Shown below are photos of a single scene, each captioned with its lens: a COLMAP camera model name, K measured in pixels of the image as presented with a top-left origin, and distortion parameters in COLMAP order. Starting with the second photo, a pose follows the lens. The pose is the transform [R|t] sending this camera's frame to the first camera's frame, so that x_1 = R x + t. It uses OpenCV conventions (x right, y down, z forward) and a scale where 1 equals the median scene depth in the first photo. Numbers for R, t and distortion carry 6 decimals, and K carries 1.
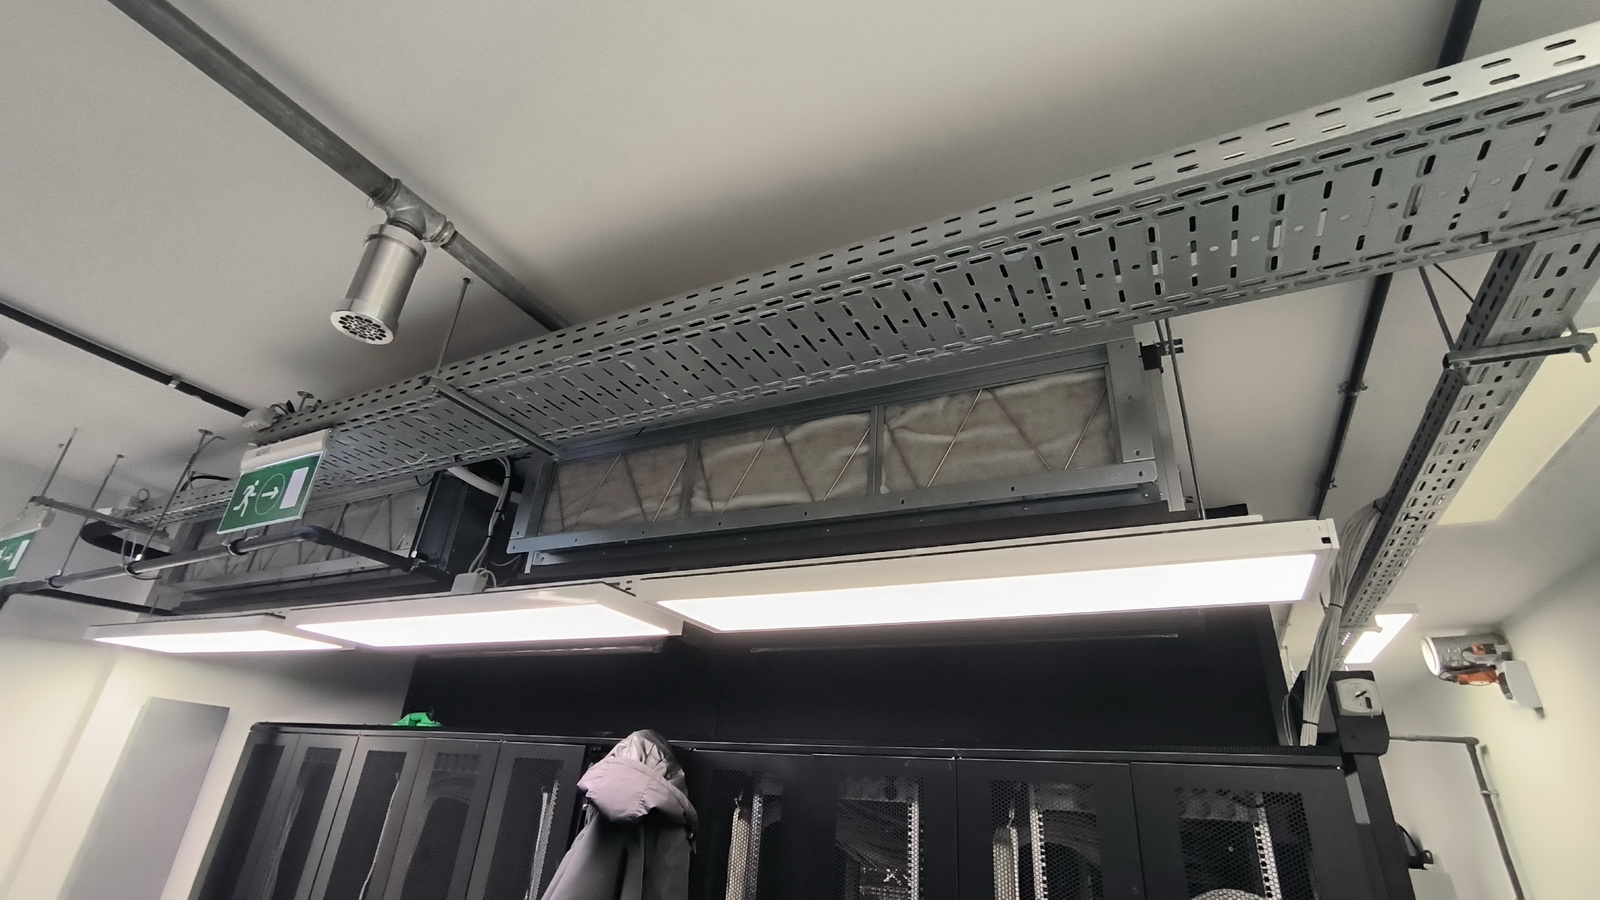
lens RADIAL K [[724.6, 0, 800.0], [0, 724.6, 450.0], [0, 0, 1]] dist [-0.000581, 0.000006]
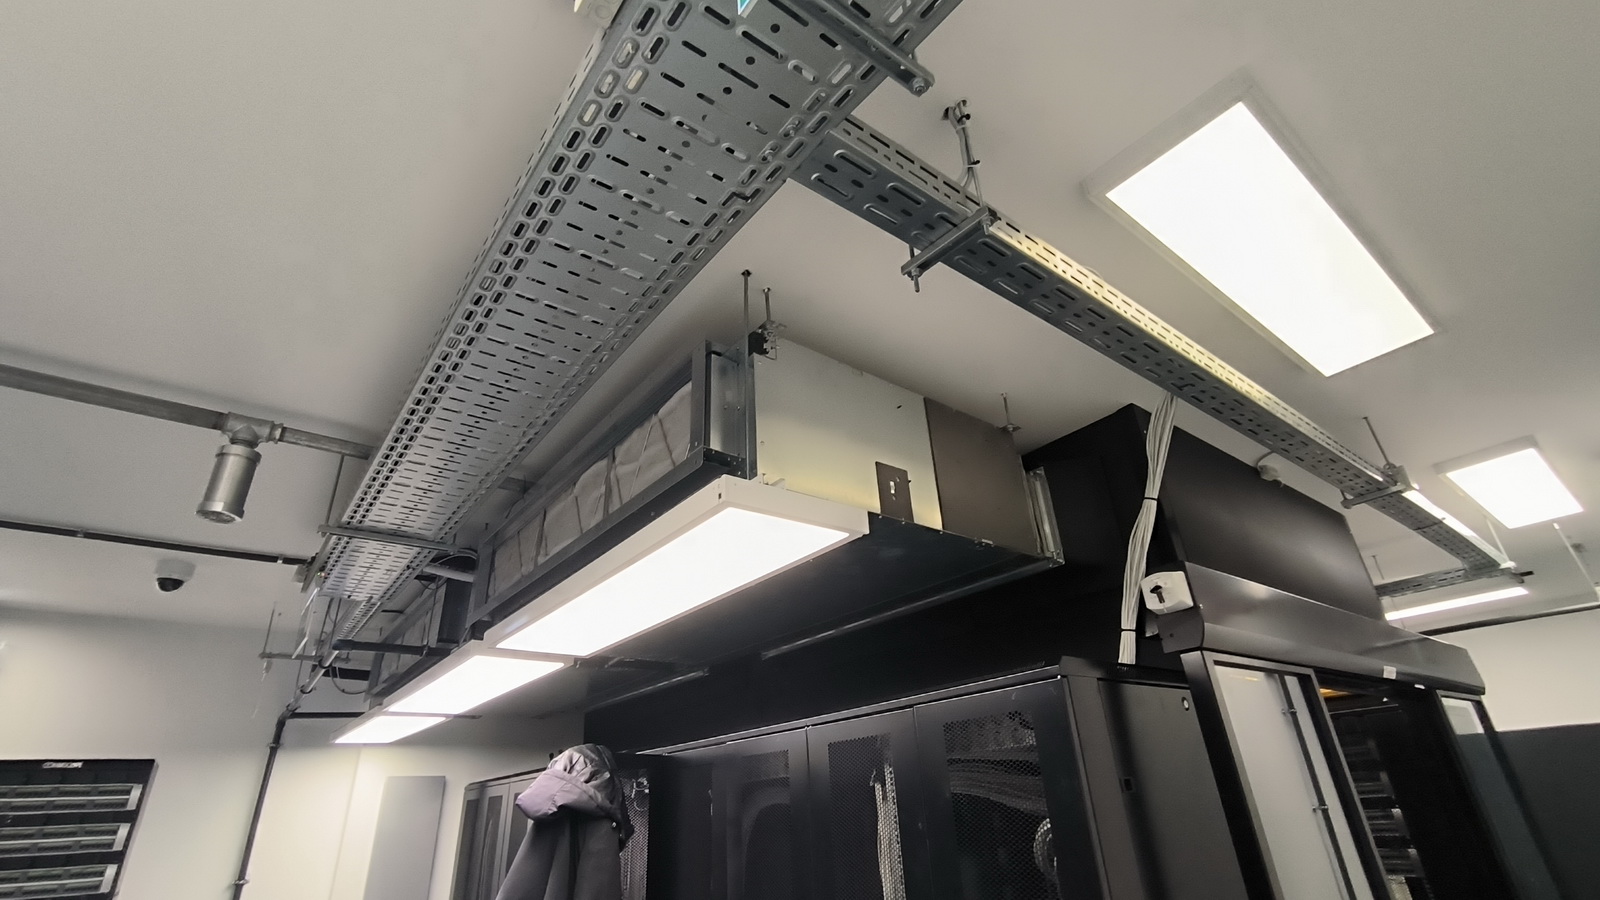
lens RADIAL K [[724.6, 0, 800.0], [0, 724.6, 450.0], [0, 0, 1]] dist [-0.000581, 0.000006]
pose [[0.902387, -0.288157, -0.320410, 0.688800], [0.284874, 0.956798, -0.058179, 0.088609], [0.323332, -0.038776, 0.945491, -0.025767]]
